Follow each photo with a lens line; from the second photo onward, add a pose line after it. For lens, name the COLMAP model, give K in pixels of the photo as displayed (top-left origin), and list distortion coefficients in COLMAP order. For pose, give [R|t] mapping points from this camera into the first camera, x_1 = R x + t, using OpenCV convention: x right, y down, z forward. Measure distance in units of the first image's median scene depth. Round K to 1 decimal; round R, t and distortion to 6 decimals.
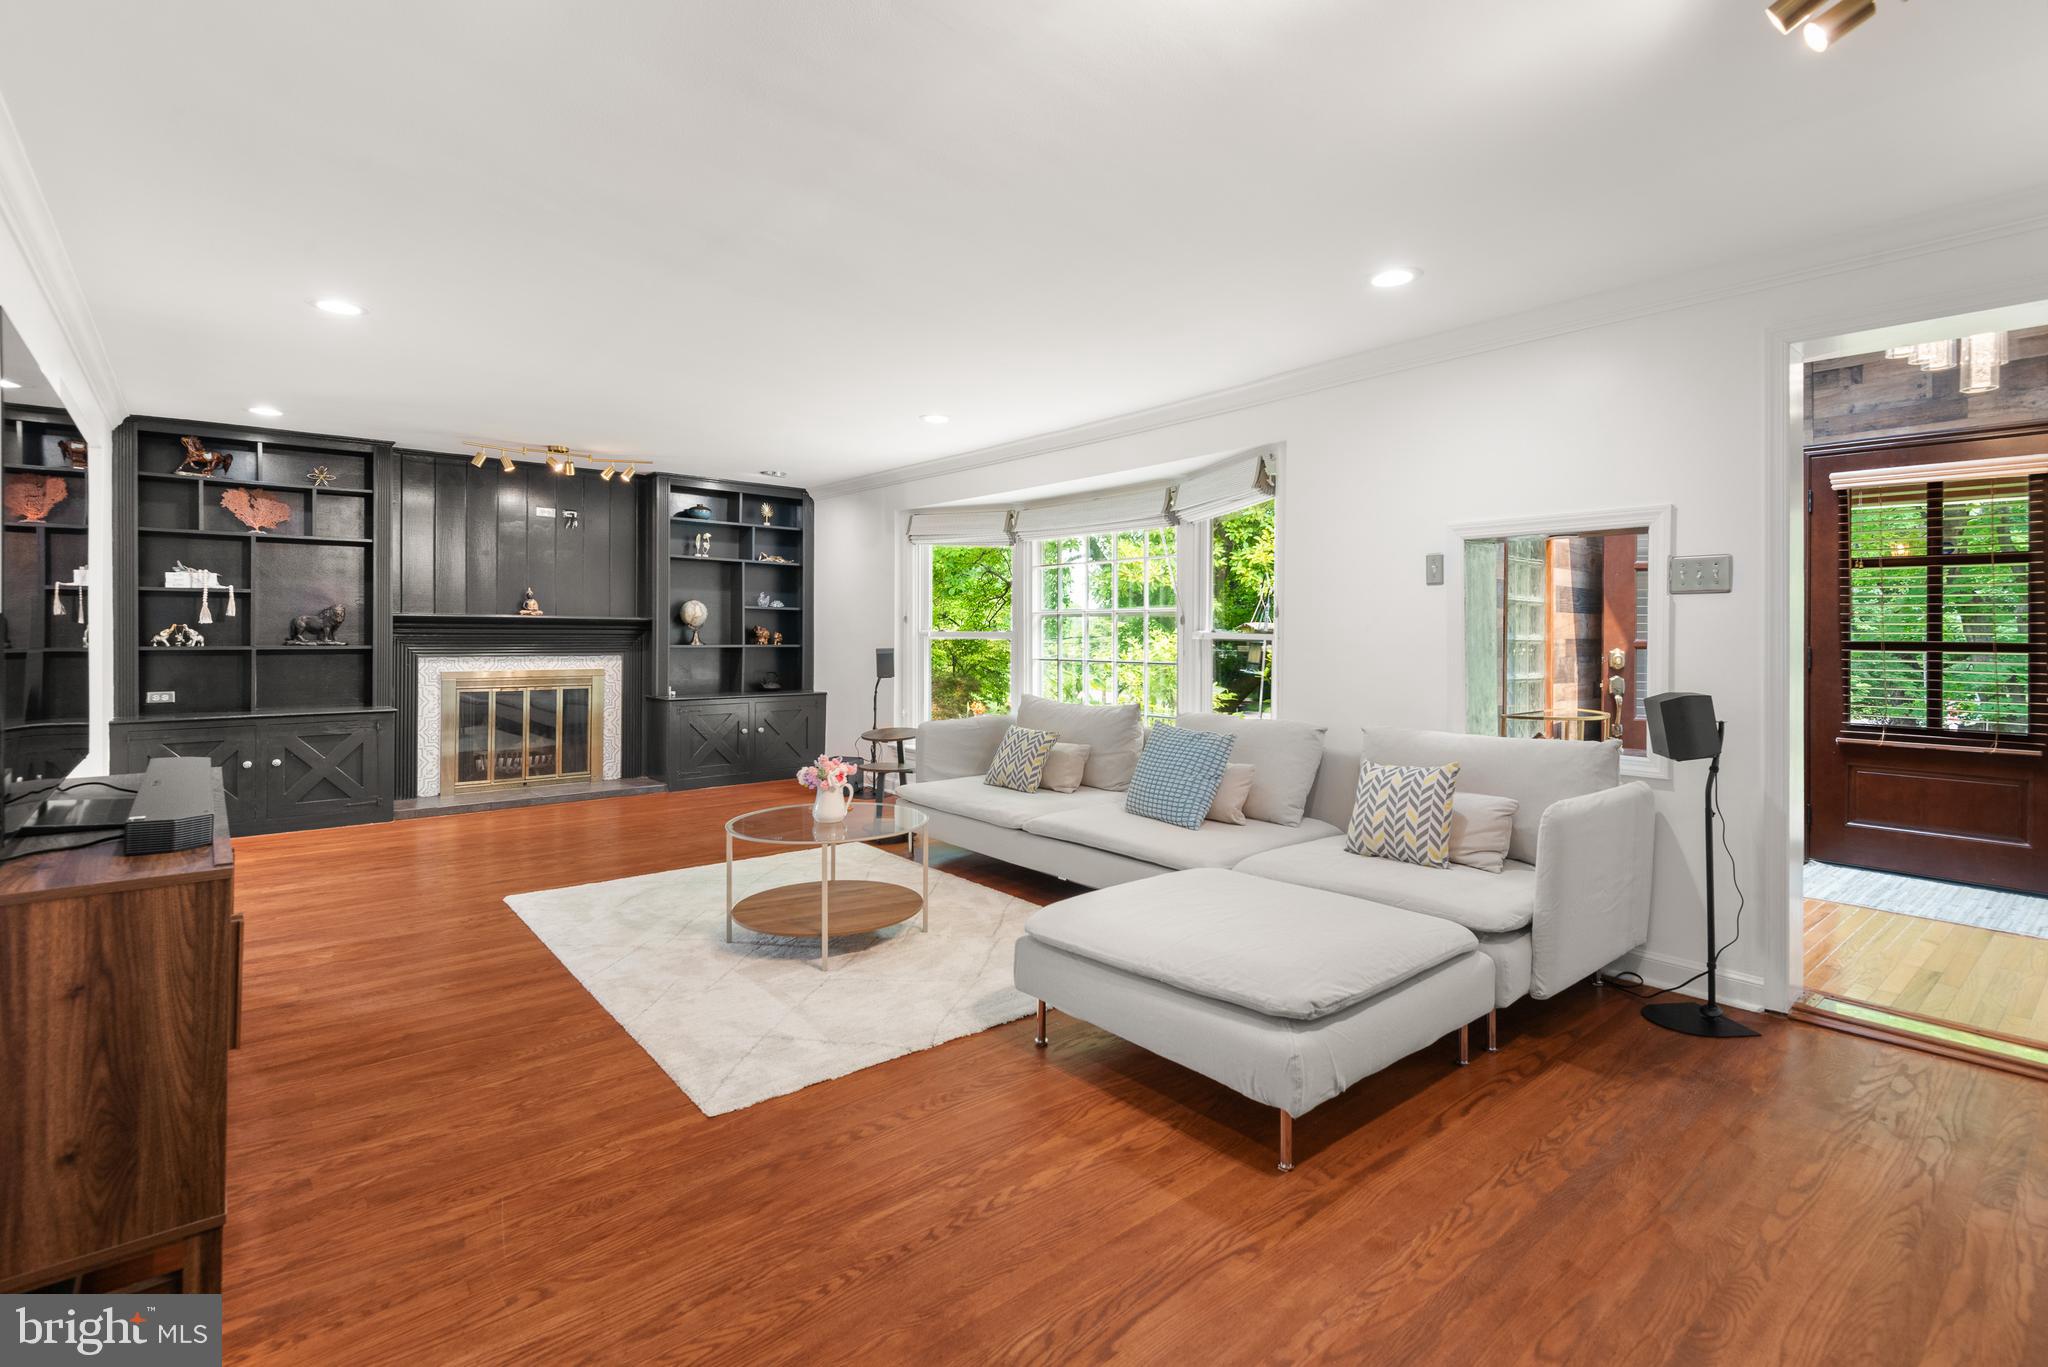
lens RADIAL K [[932.1, 0, 998.7], [0, 932.1, 630.5], [0, 0, 1]] dist [0.025446, -0.007067]
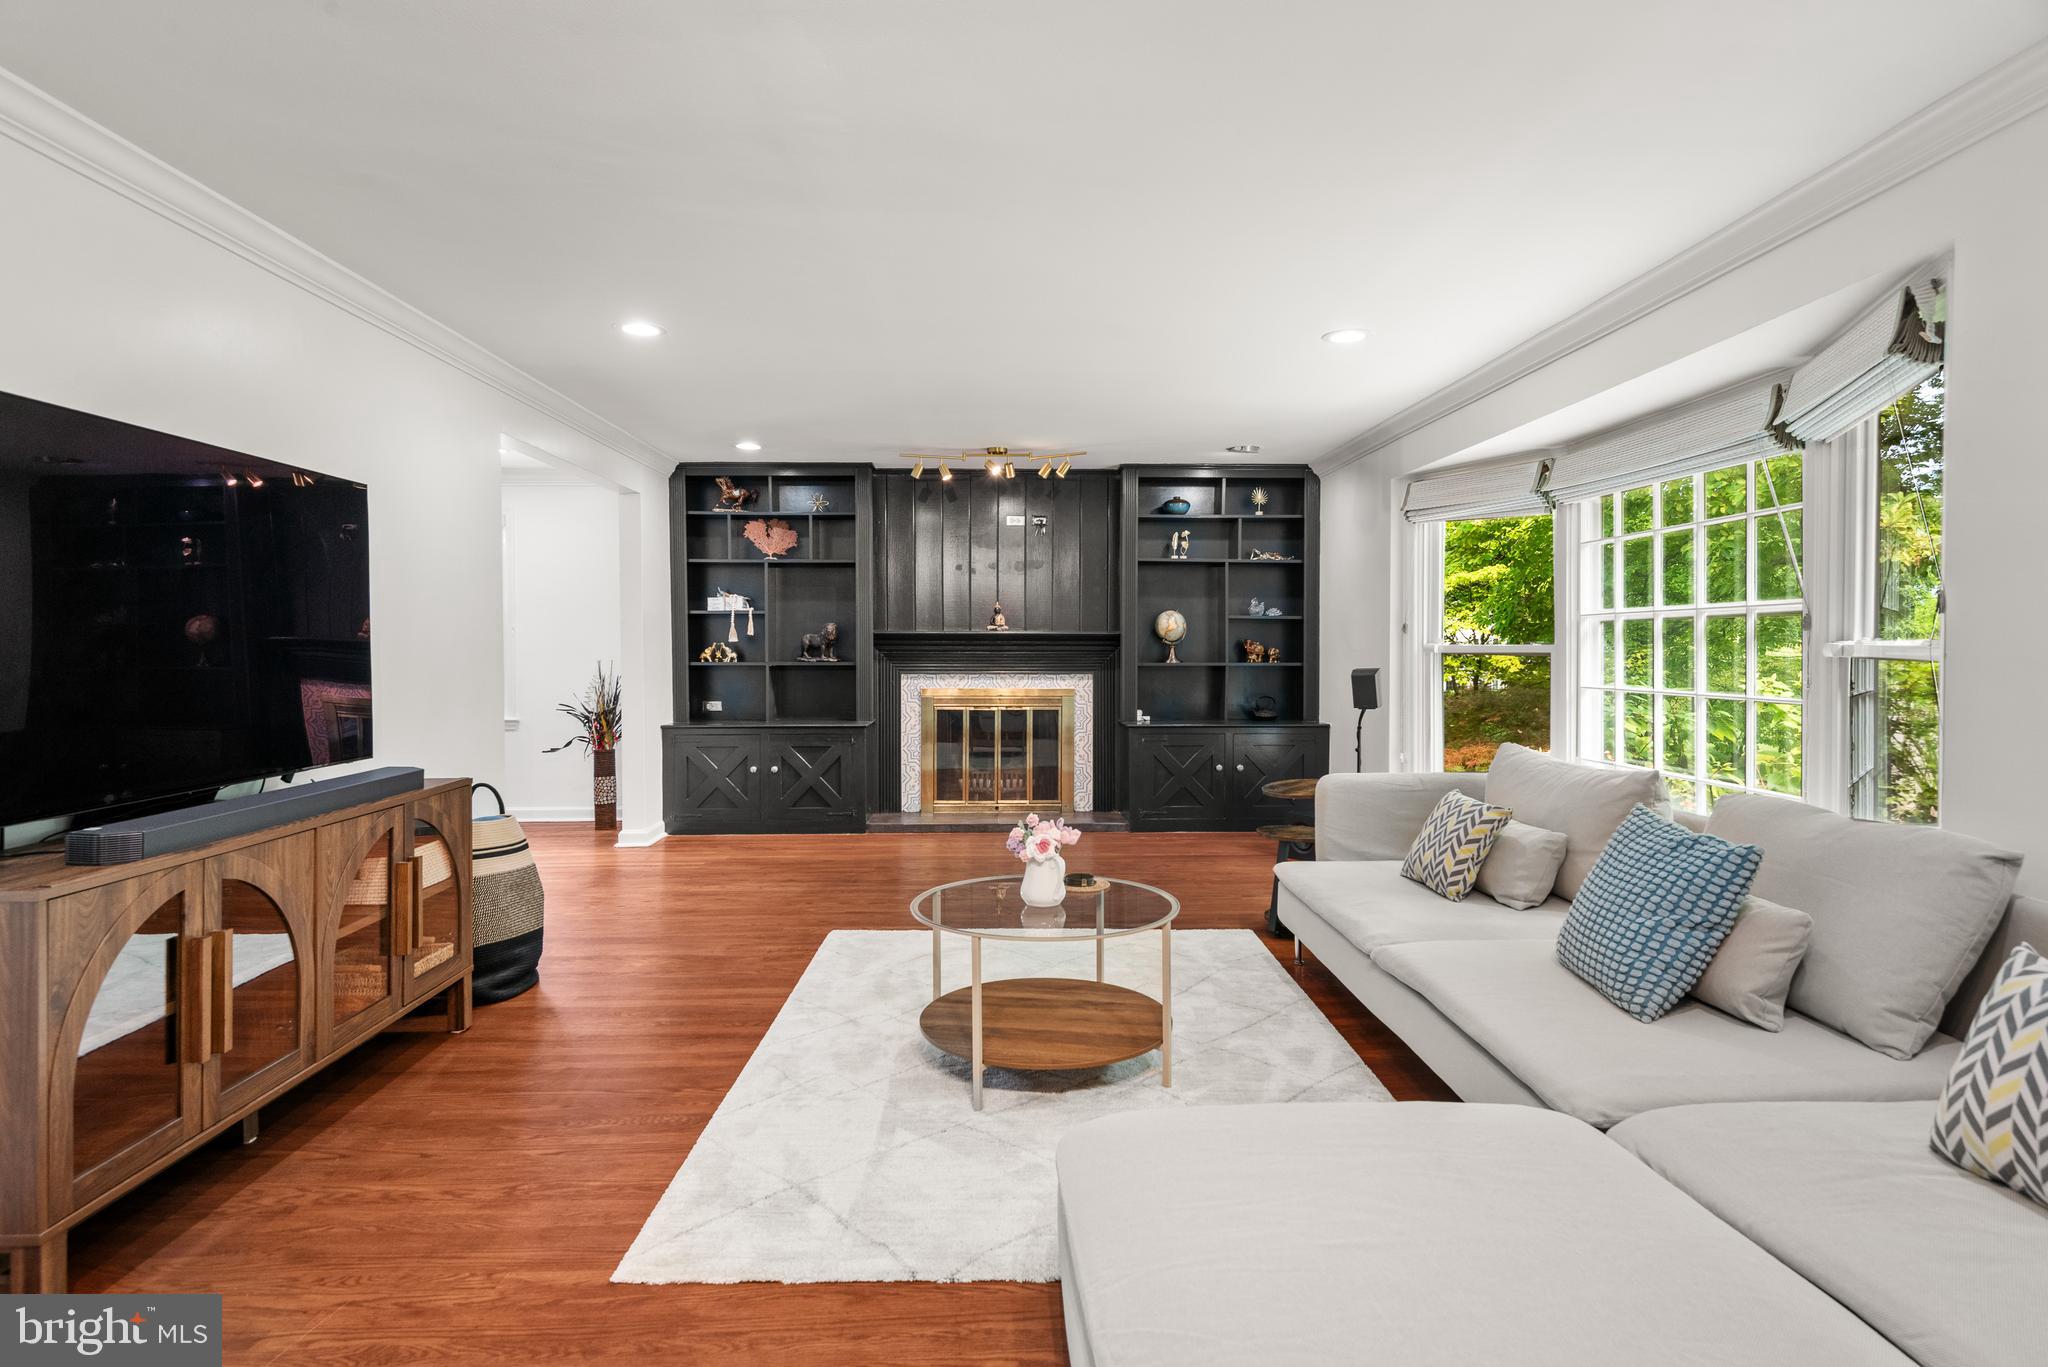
lens RADIAL K [[1048.9, 0, 1024.2], [0, 1048.9, 658.0], [0, 0, 1]] dist [0.022436, -0.007207]
pose [[0.796652, 0.001441, -0.604436, 0.213293], [0.006564, 0.999918, 0.011035, 0.000044], [0.604402, -0.012758, 0.796577, 0.228976]]
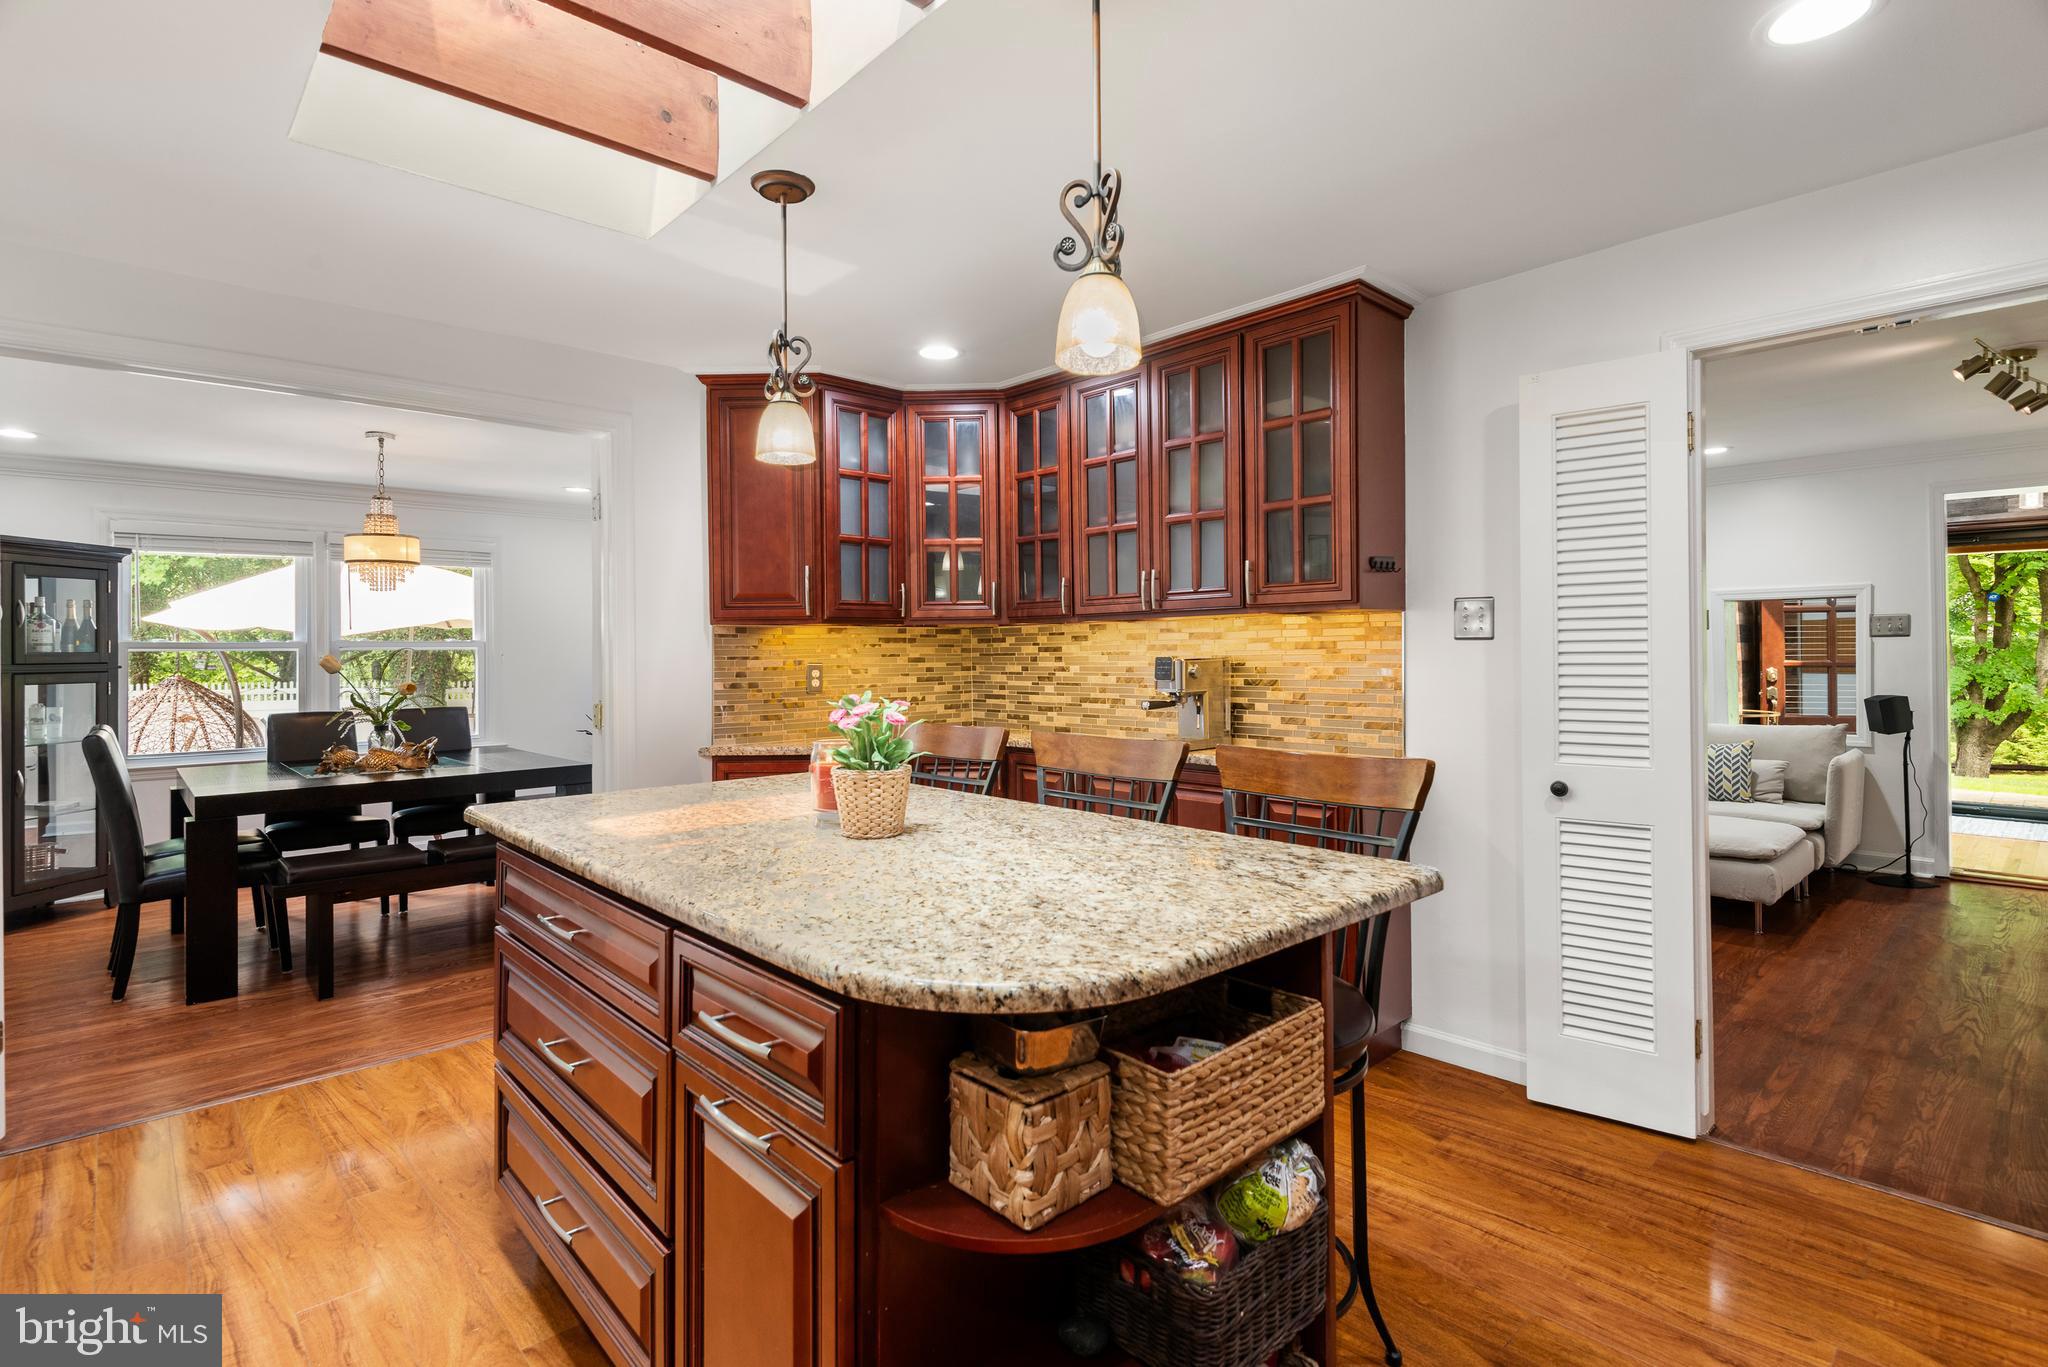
lens RADIAL K [[979.7, 0, 1026.5], [0, 979.7, 648.4], [0, 0, 1]] dist [0.017577, -0.006315]
pose [[0.997356, -0.012316, 0.071614, -0.558495], [0.012347, 0.999924, 0.000009, -0.022616], [-0.071609, 0.000875, 0.997432, -0.396024]]
